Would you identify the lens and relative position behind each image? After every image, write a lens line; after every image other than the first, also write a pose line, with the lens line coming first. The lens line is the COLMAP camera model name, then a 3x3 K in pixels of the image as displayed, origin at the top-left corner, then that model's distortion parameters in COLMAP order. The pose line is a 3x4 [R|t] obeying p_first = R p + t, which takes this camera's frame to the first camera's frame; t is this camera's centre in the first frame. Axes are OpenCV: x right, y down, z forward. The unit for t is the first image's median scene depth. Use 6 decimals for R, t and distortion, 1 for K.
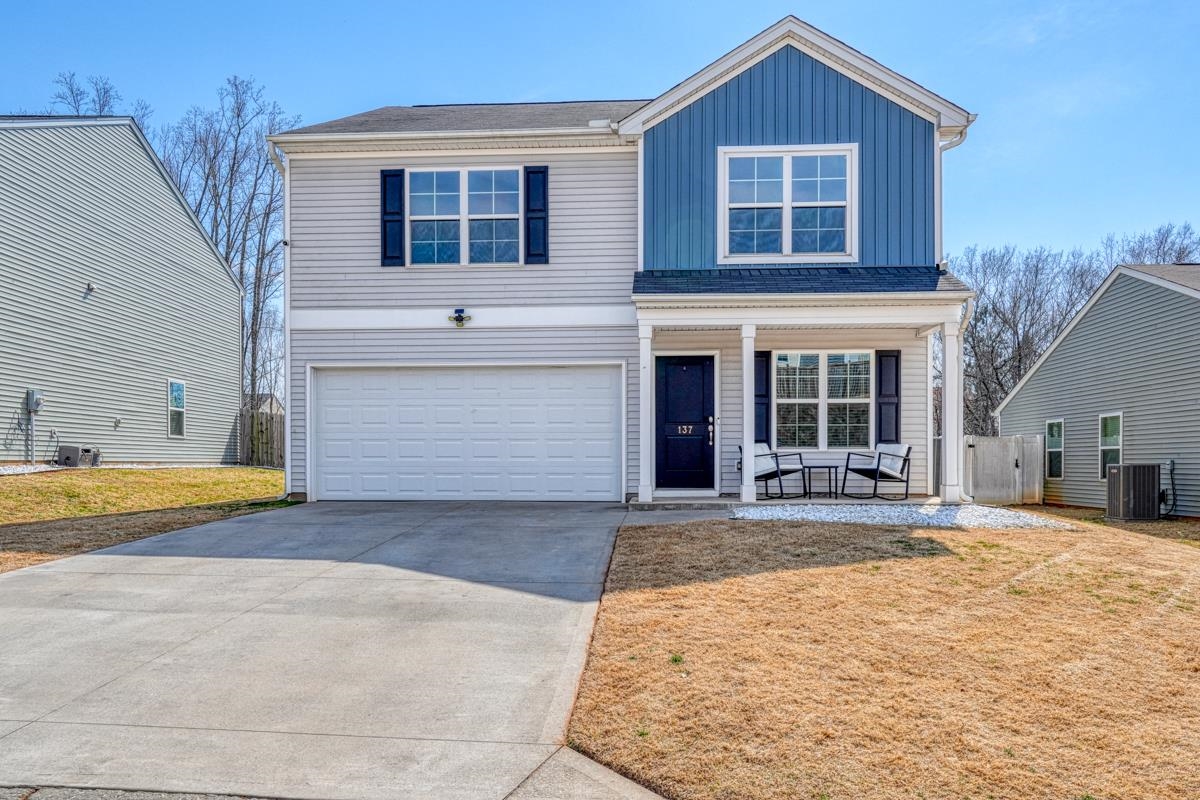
lens RADIAL K [[994.1, 0, 571.7], [0, 994.1, 469.7], [0, 0, 1]] dist [0.005933, 0.007208]
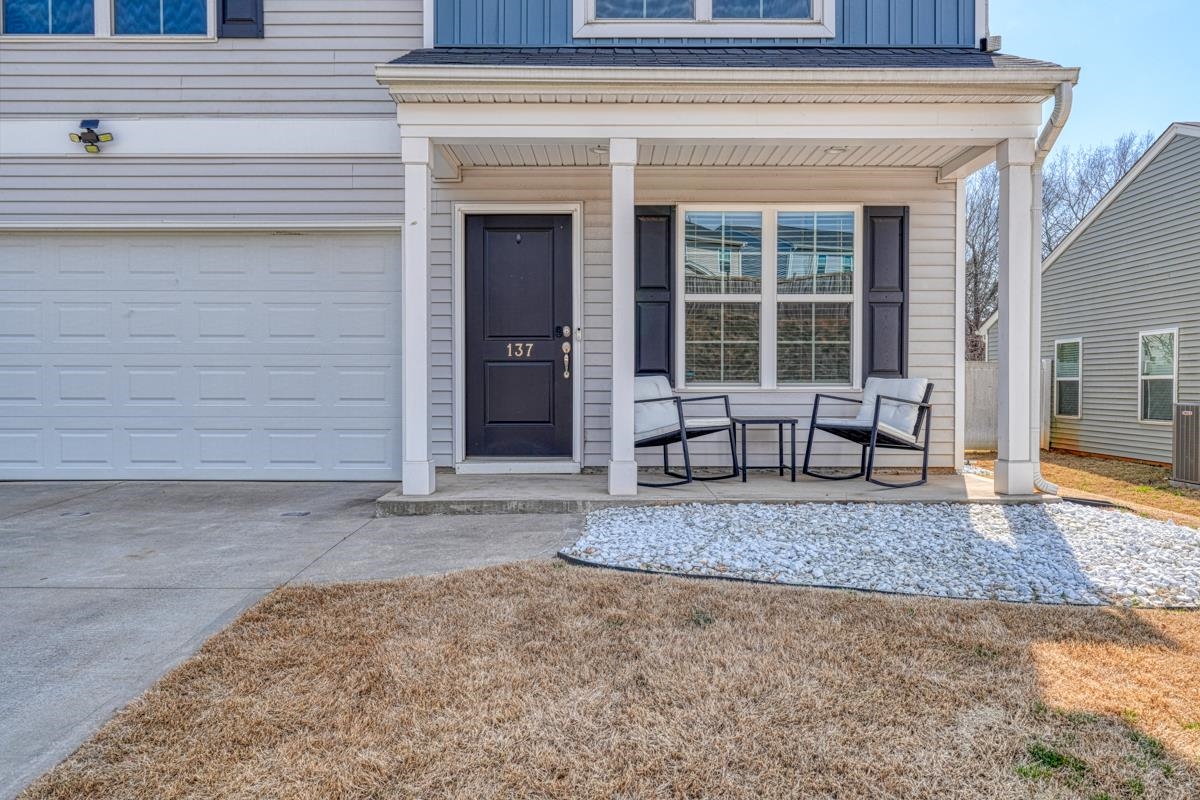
lens RADIAL K [[856.8, 0, 599.1], [0, 856.8, 397.4], [0, 0, 1]] dist [0.001762, -0.003928]
pose [[0.998430, 0.000923, 0.056012, 0.133425], [-0.001719, 0.999898, 0.014162, -0.020999], [-0.055993, -0.014236, 0.998330, 0.535740]]
